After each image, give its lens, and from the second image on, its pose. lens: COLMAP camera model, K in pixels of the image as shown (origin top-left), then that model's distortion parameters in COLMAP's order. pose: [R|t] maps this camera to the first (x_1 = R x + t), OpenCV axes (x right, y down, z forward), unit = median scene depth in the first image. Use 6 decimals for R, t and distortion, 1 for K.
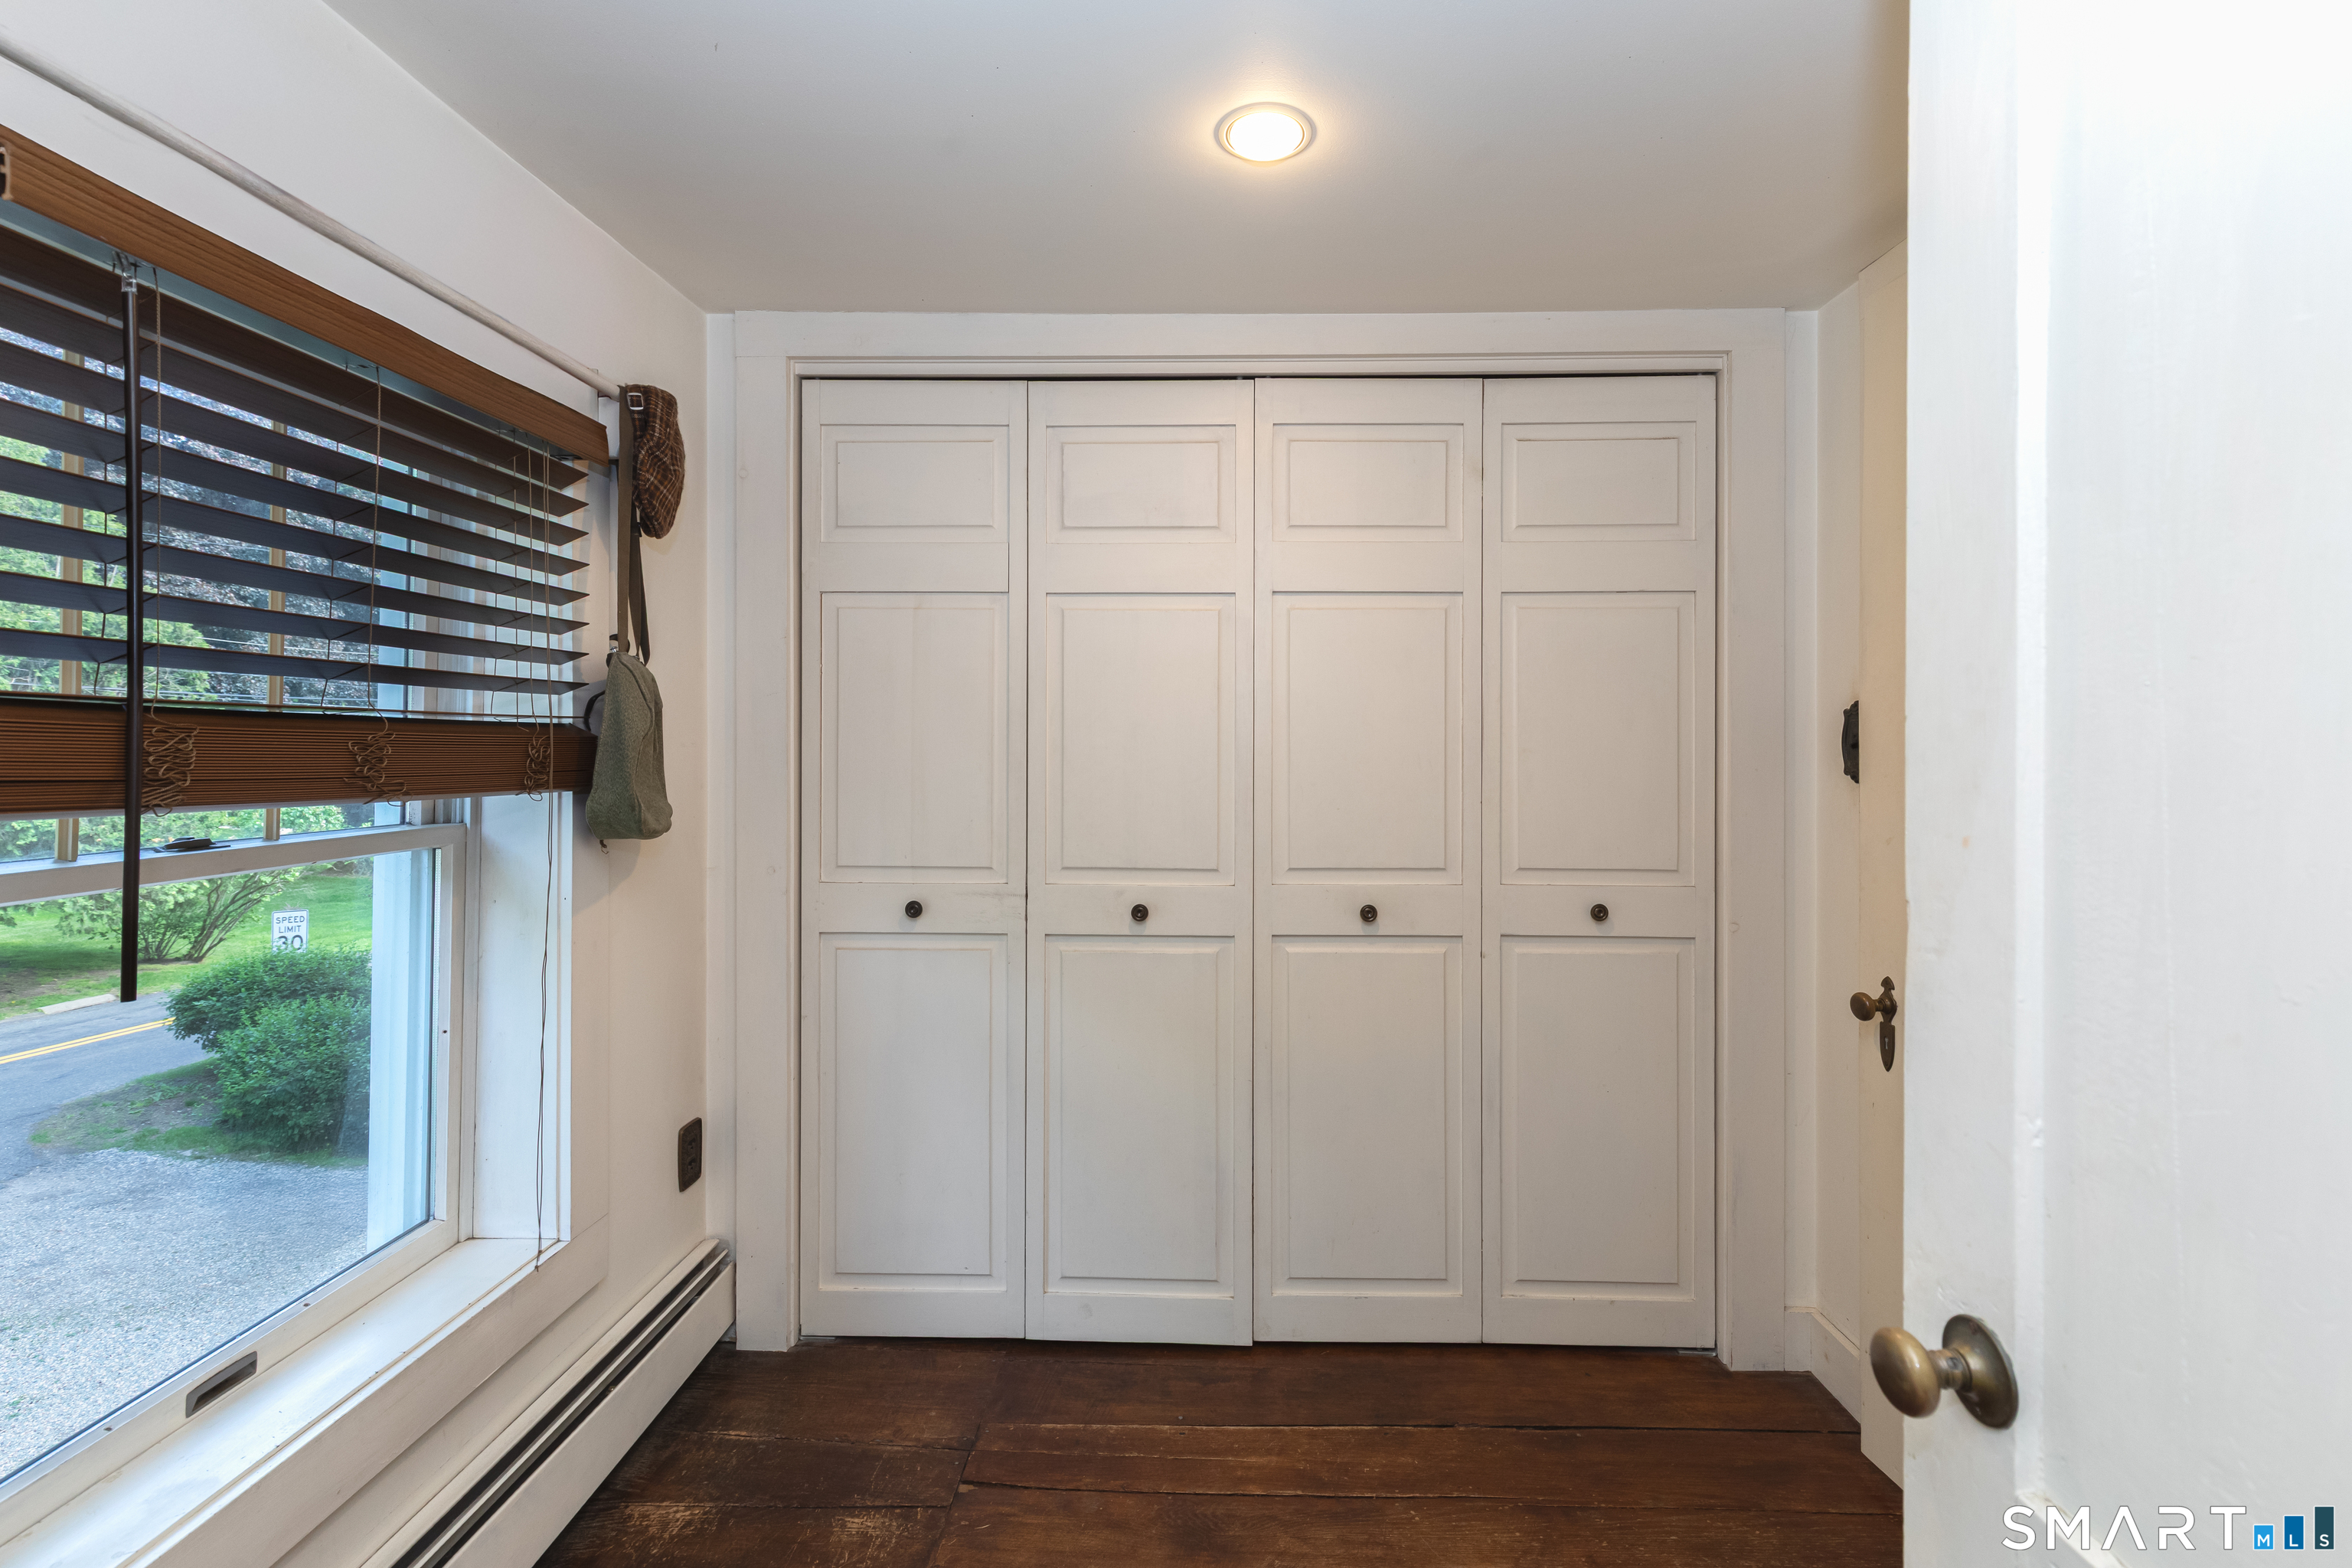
lens RADIAL K [[1081.3, 0, 1172.2], [0, 1081.3, 761.7], [0, 0, 1]] dist [0.009542, -0.000387]
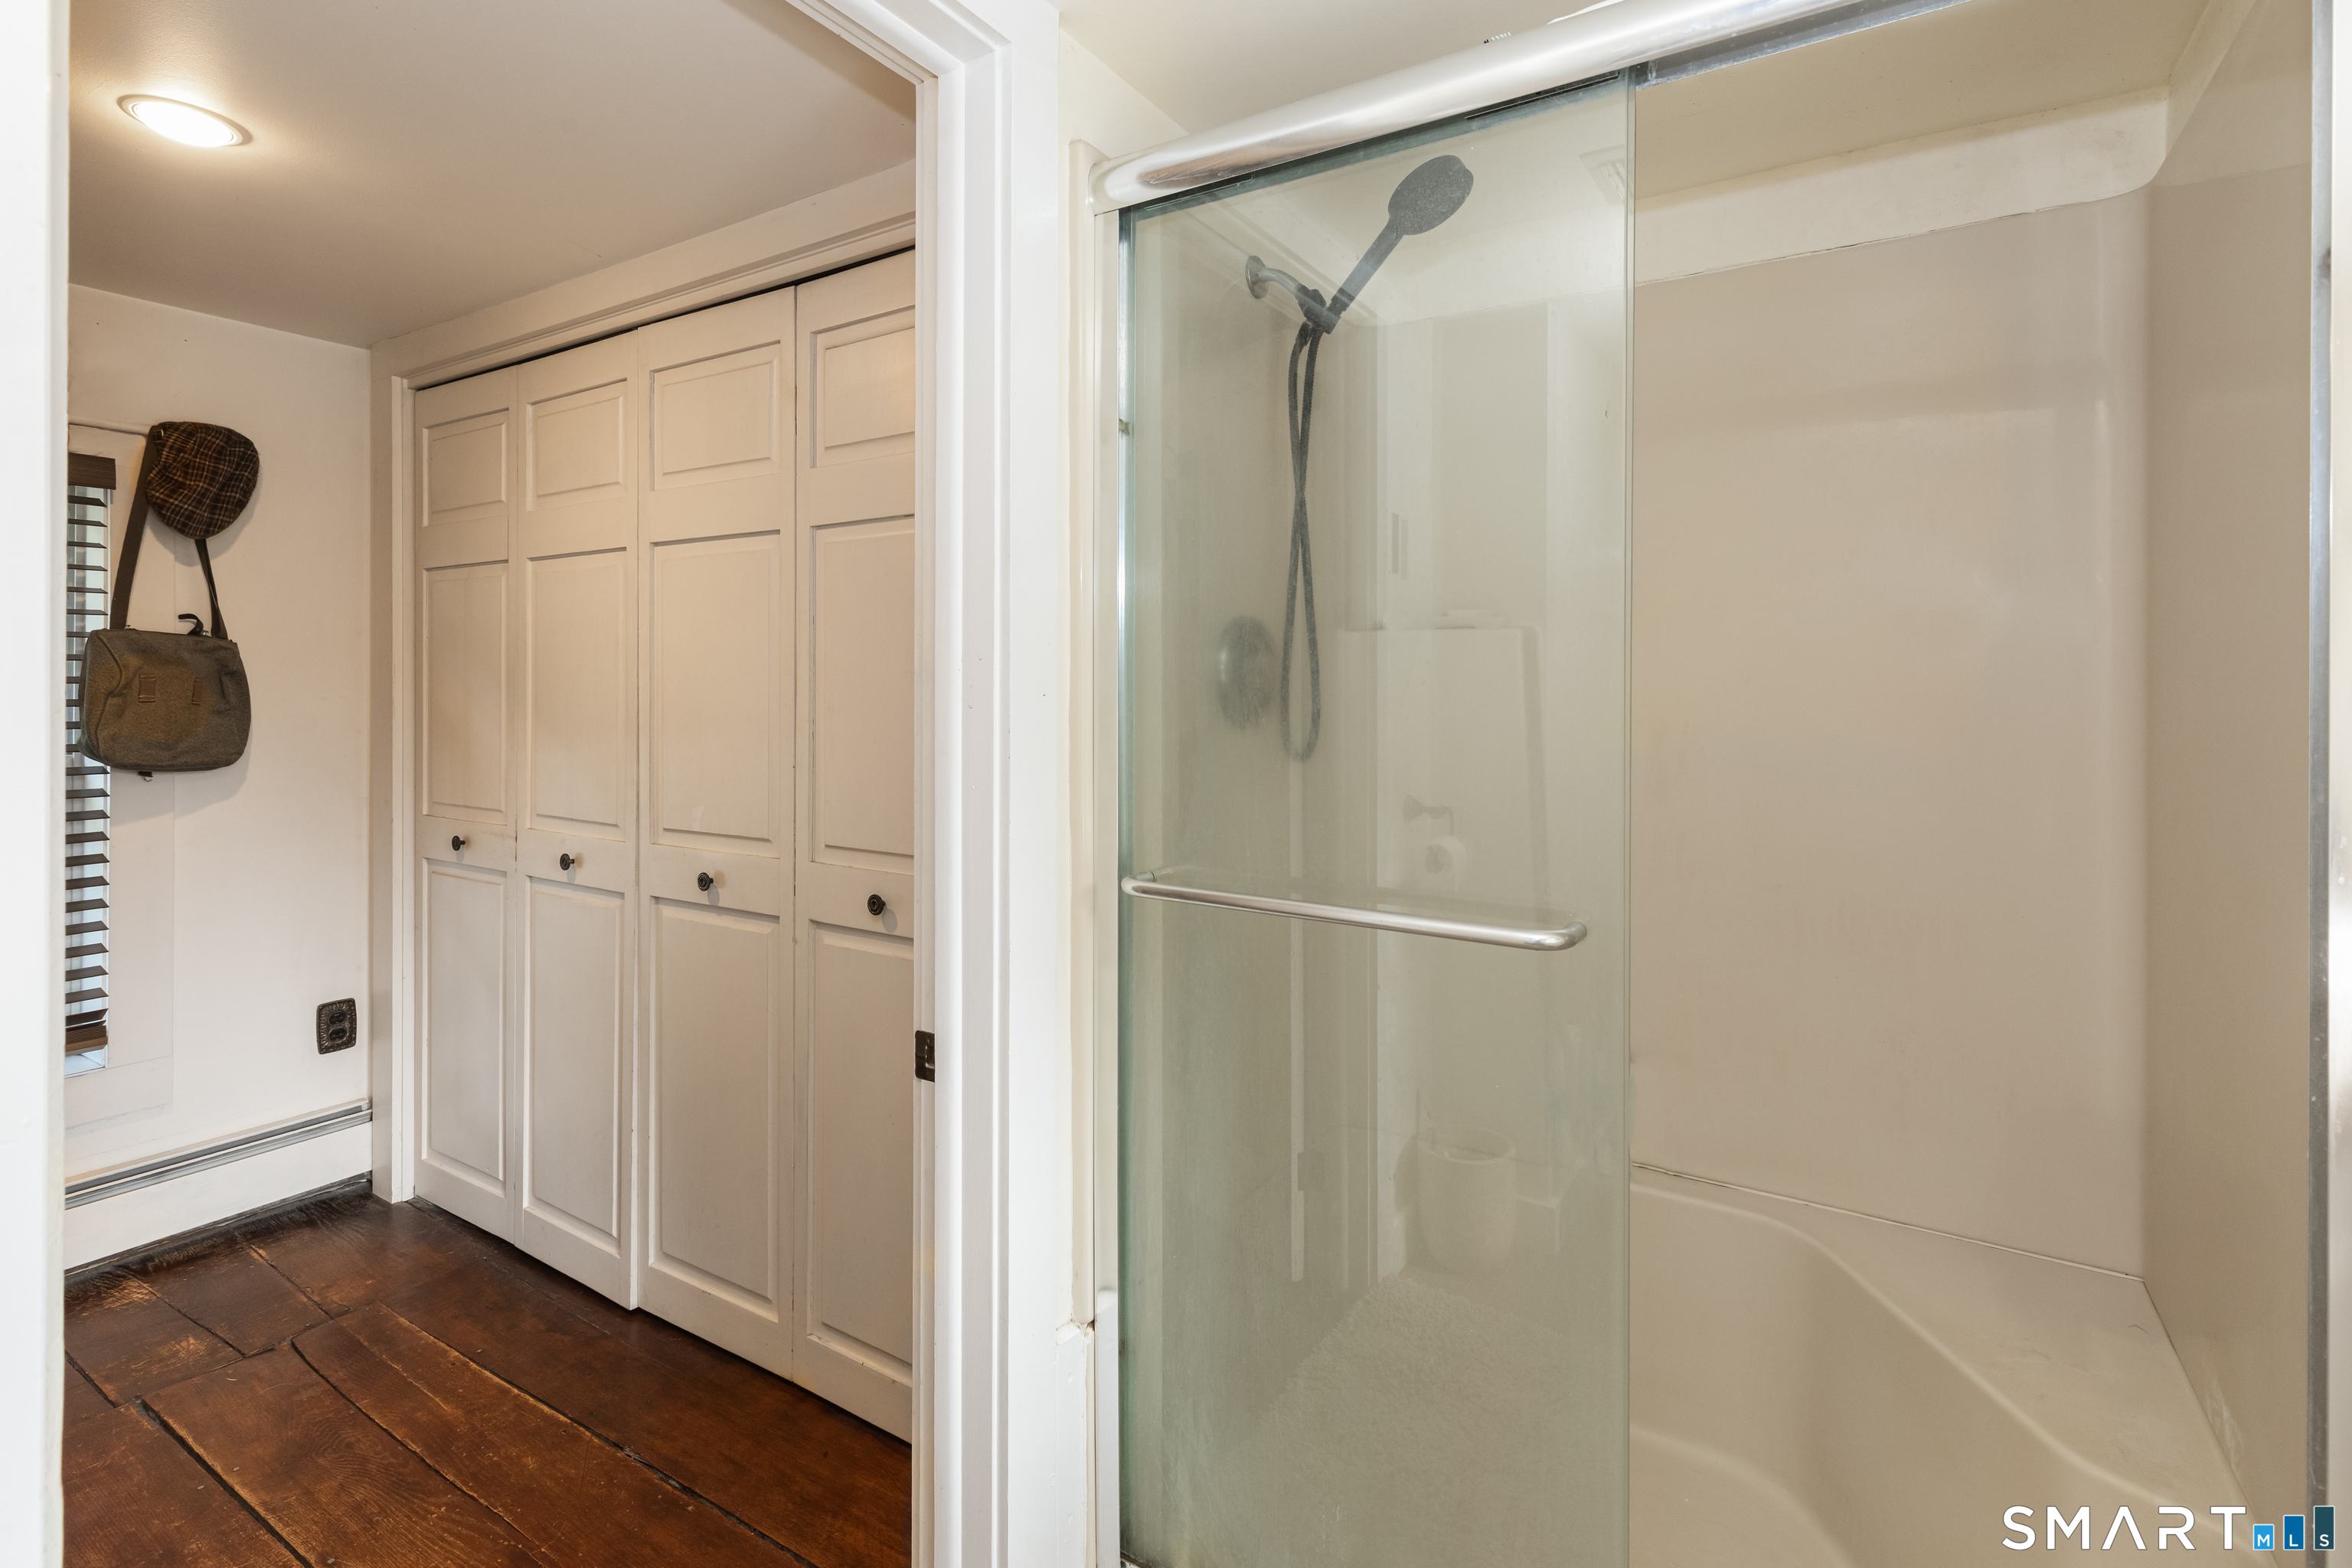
lens RADIAL K [[1081.3, 0, 1173.9], [0, 1081.3, 712.4], [0, 0, 1]] dist [0.009542, -0.000387]
pose [[0.862527, 0.009408, -0.505924, 1.110170], [-0.010044, 0.999948, 0.001472, -0.012474], [0.505911, 0.003812, 0.862577, 0.441742]]
